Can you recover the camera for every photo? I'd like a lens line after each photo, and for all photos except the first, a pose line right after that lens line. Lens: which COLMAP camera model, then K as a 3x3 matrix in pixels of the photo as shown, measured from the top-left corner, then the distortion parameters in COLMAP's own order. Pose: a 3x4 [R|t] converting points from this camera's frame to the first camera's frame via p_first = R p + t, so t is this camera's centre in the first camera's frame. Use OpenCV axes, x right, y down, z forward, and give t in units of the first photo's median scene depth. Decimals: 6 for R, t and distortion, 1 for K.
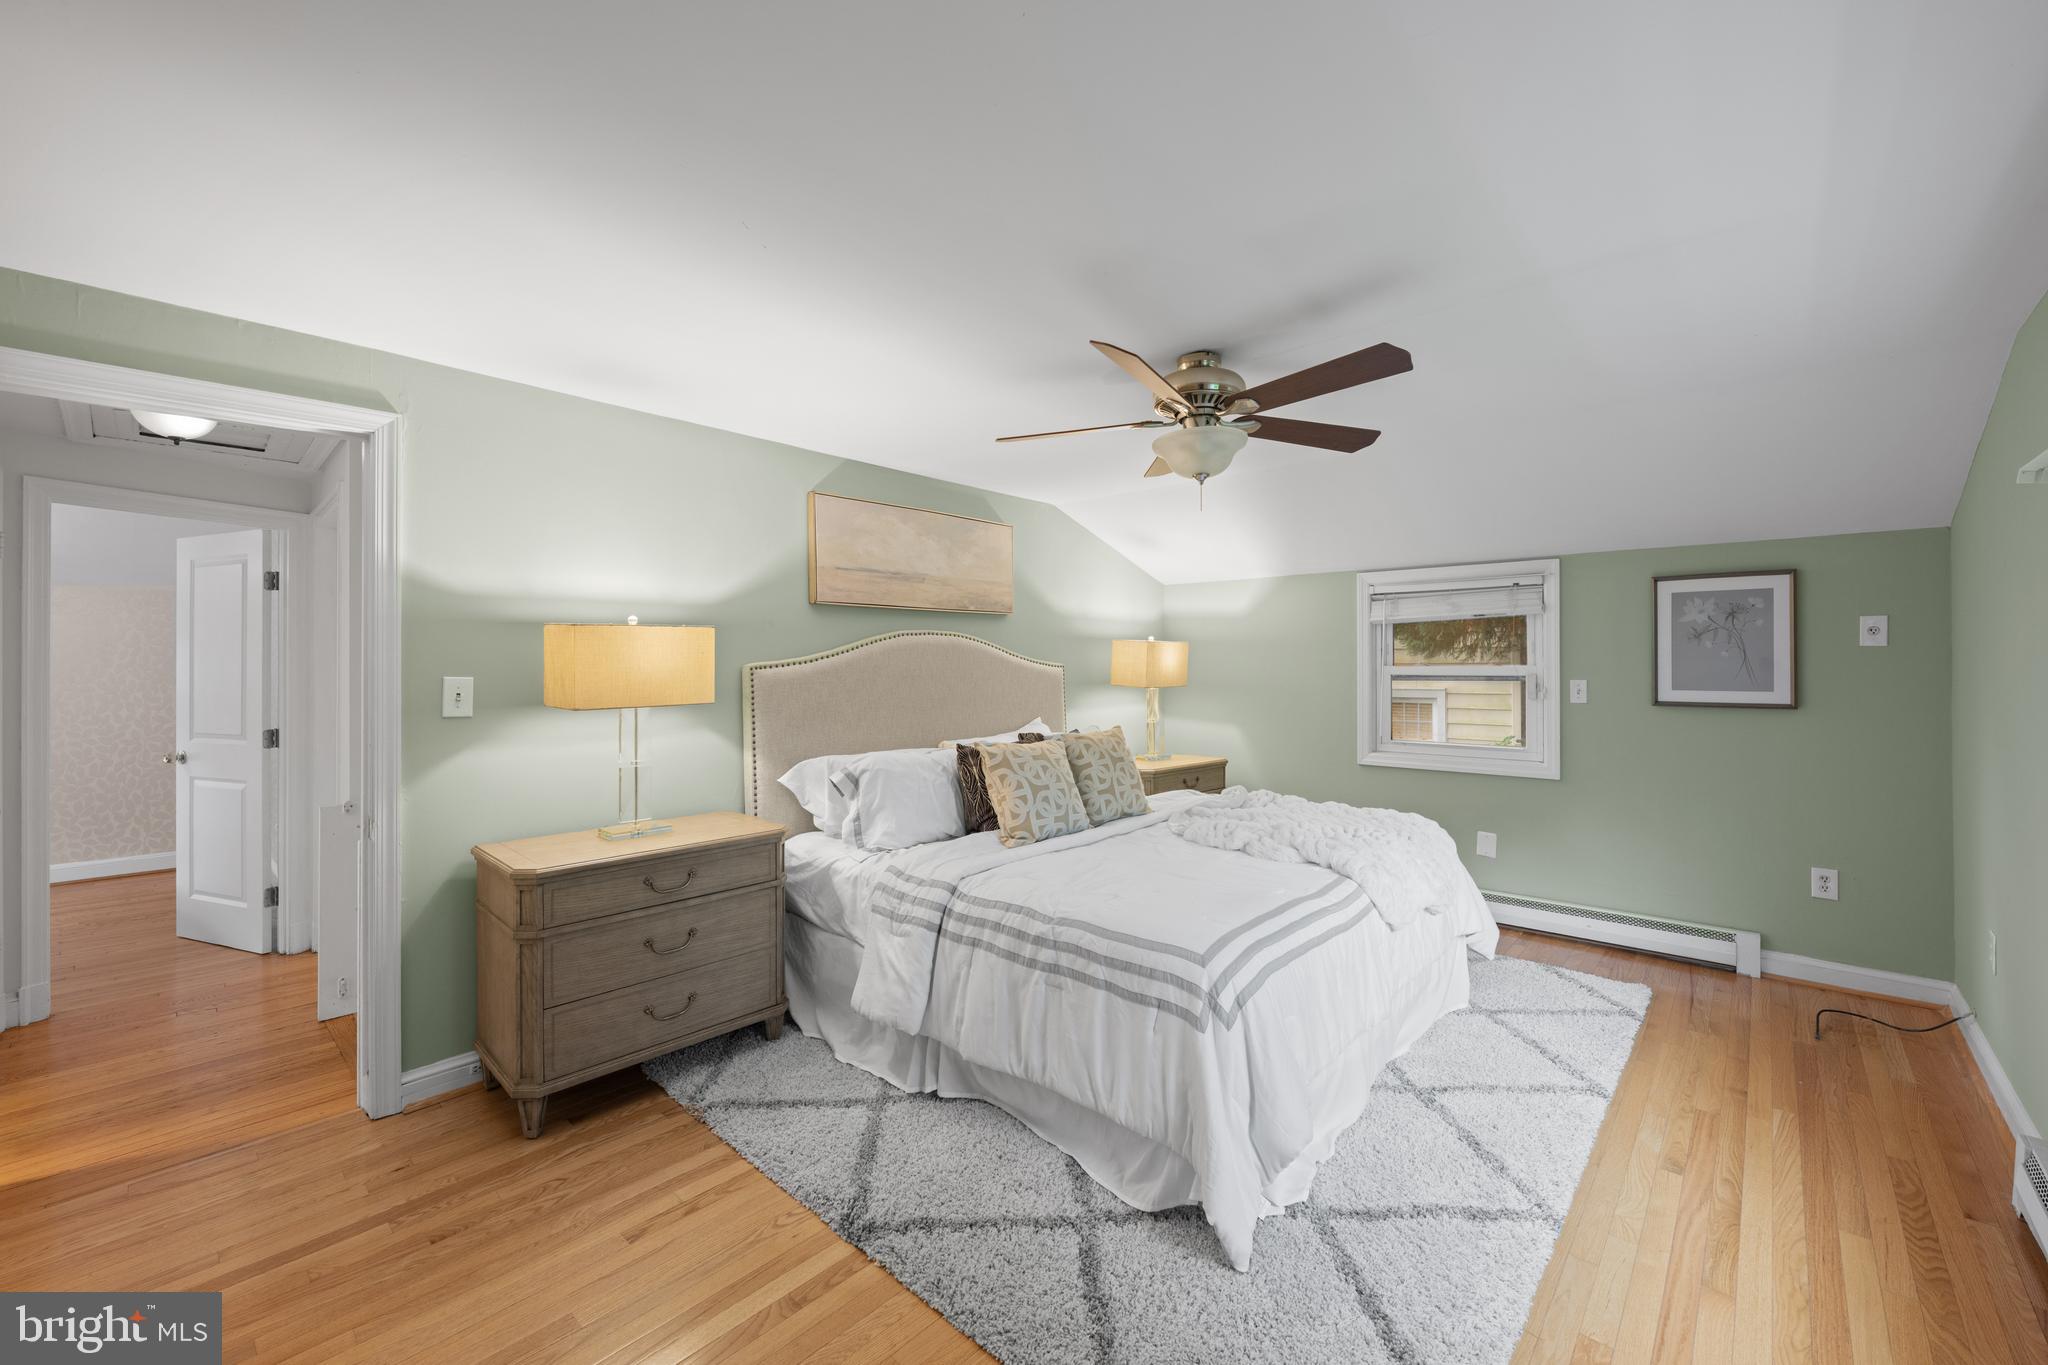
lens RADIAL K [[815.4, 0, 1027.9], [0, 815.4, 669.3], [0, 0, 1]] dist [-0.000919, 0.000308]
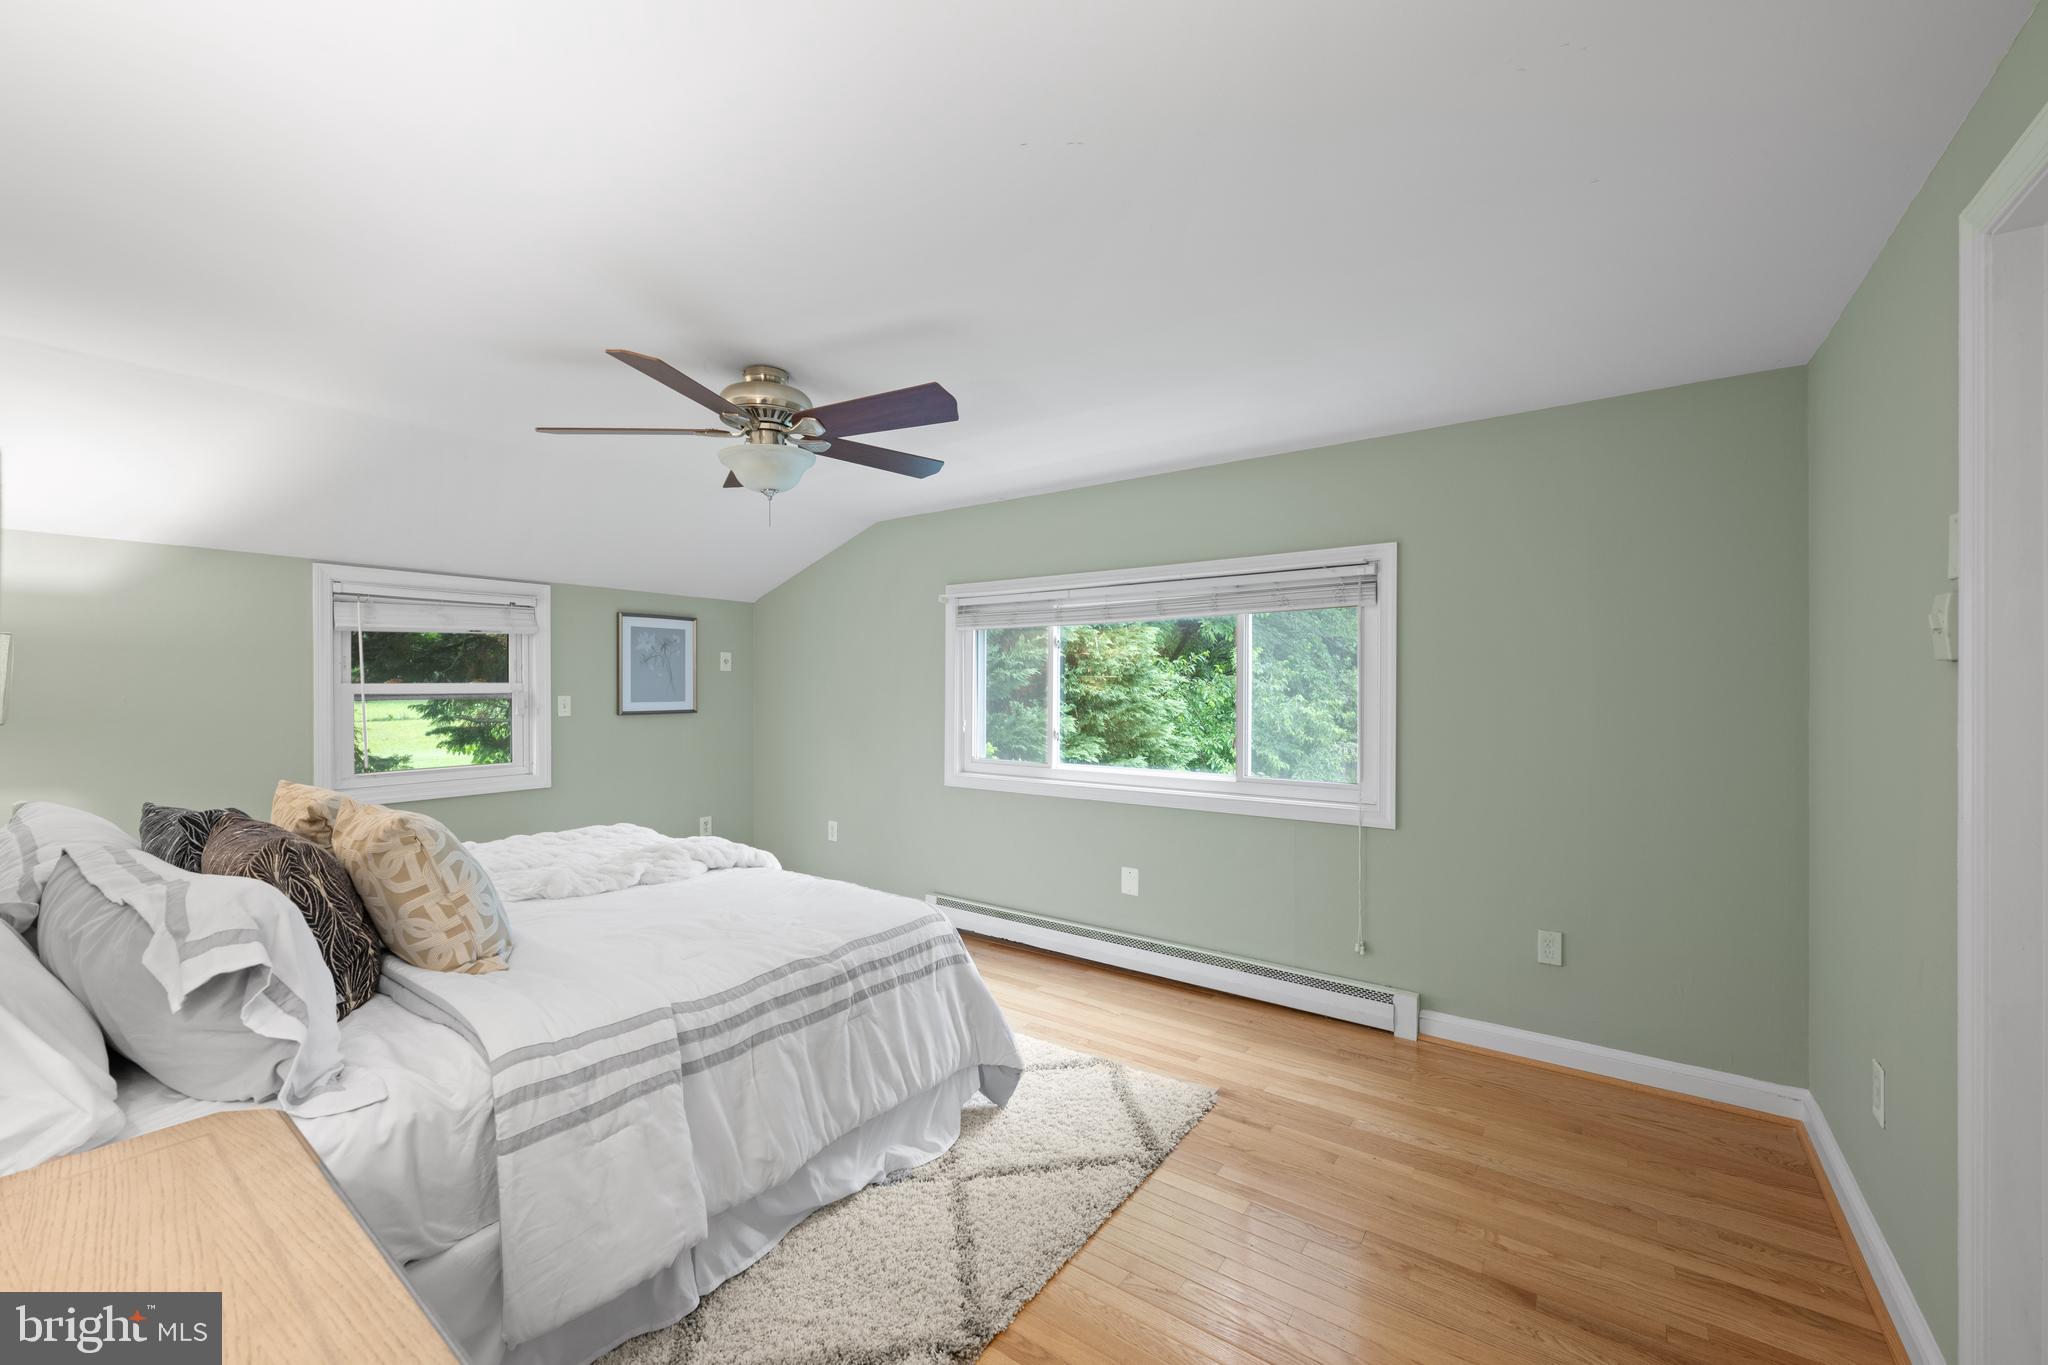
lens RADIAL K [[815.4, 0, 1025.0], [0, 815.4, 684.6], [0, 0, 1]] dist [-0.000919, 0.000308]
pose [[-0.123031, 0.001492, 0.992402, -0.591999], [0.008046, 0.999968, -0.000505, 0.003412], [-0.992370, 0.007923, -0.123039, 0.584919]]
